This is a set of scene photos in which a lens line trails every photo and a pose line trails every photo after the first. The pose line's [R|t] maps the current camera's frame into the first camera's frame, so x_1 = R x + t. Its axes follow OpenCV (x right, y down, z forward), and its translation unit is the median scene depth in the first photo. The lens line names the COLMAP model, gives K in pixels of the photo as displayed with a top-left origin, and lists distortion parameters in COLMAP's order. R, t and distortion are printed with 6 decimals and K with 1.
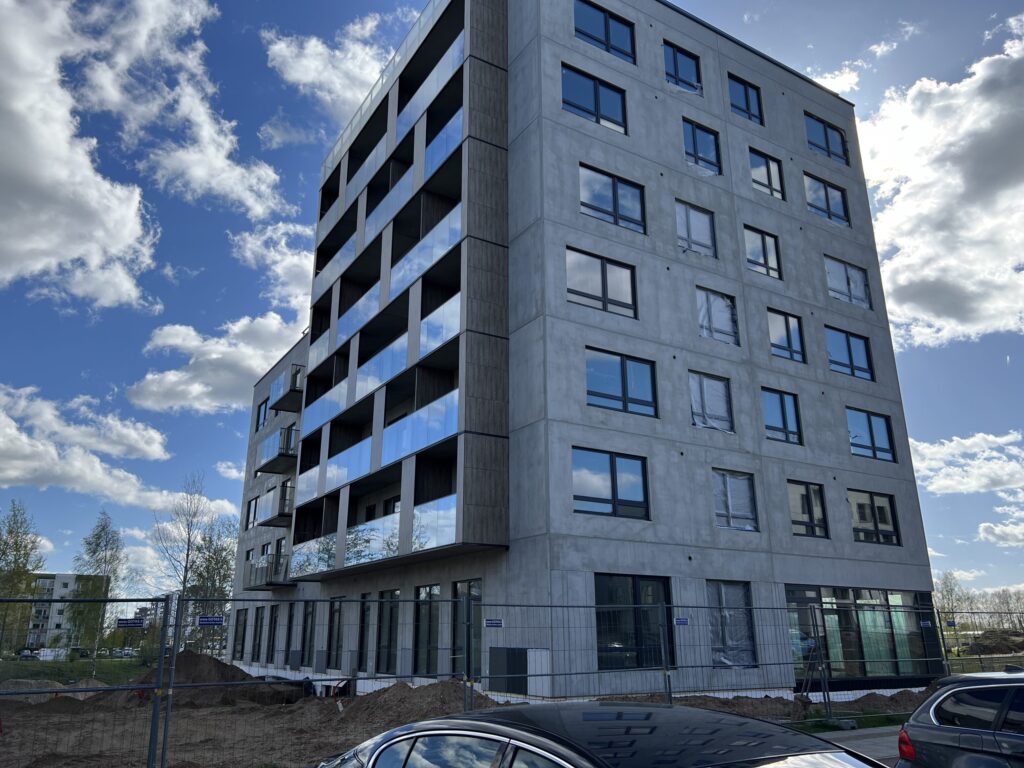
lens RADIAL K [[767.0, 0, 514.1], [0, 767.0, 386.7], [0, 0, 1]] dist [0.095404, -0.194597]
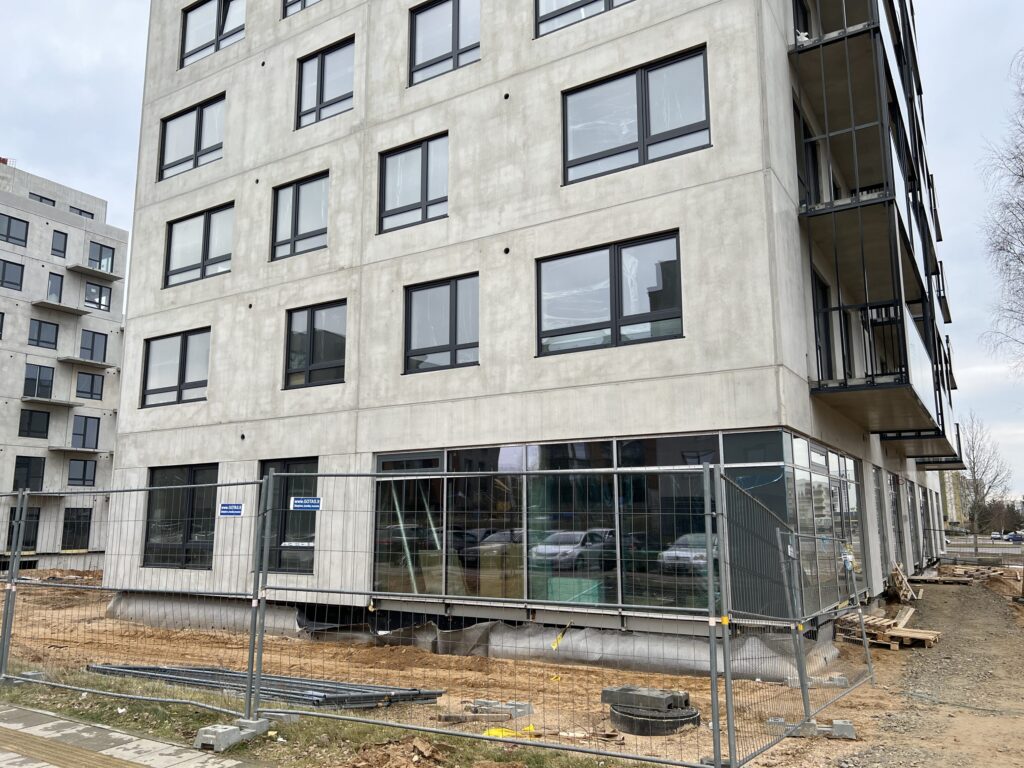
lens RADIAL K [[767.0, 0, 514.1], [0, 767.0, 386.7], [0, 0, 1]] dist [0.095404, -0.194597]
pose [[0.440930, -0.151854, -0.884602, 0.926059], [0.282439, 0.958989, -0.023842, 0.236383], [0.851944, -0.239333, 0.465737, 0.770555]]
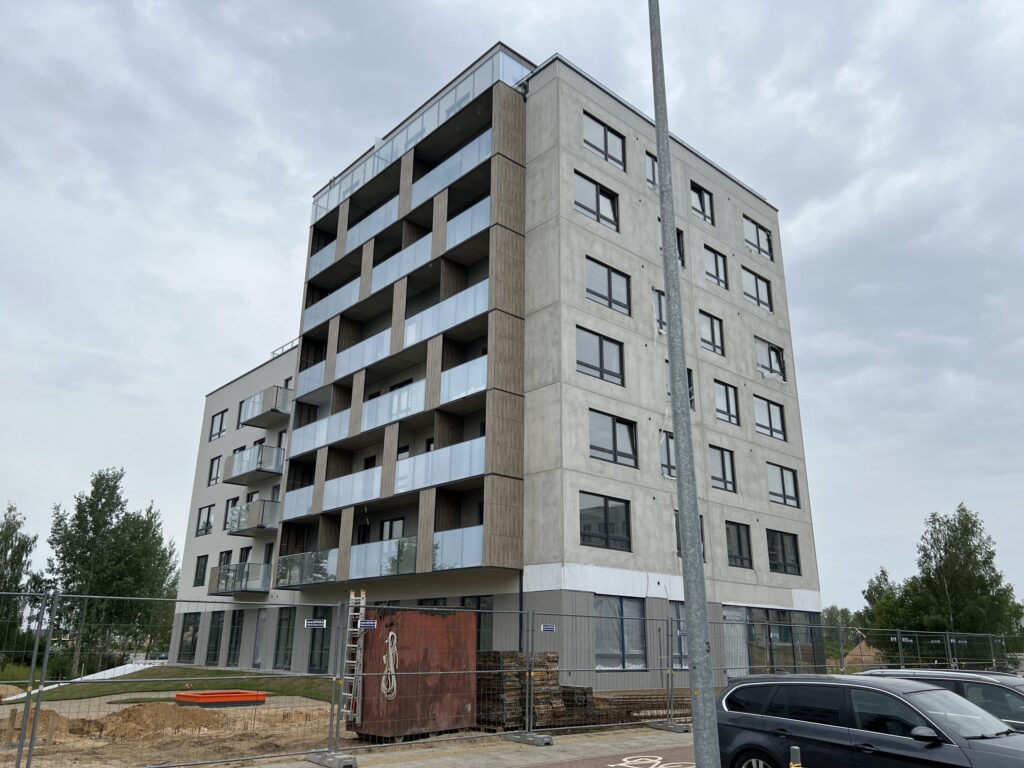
lens RADIAL K [[767.0, 0, 514.1], [0, 767.0, 386.7], [0, 0, 1]] dist [0.095404, -0.194597]
pose [[0.983846, 0.070418, 0.164584, -0.203475], [-0.069122, 0.997516, -0.013596, -0.055272], [-0.165132, 0.002000, 0.986269, -0.175175]]
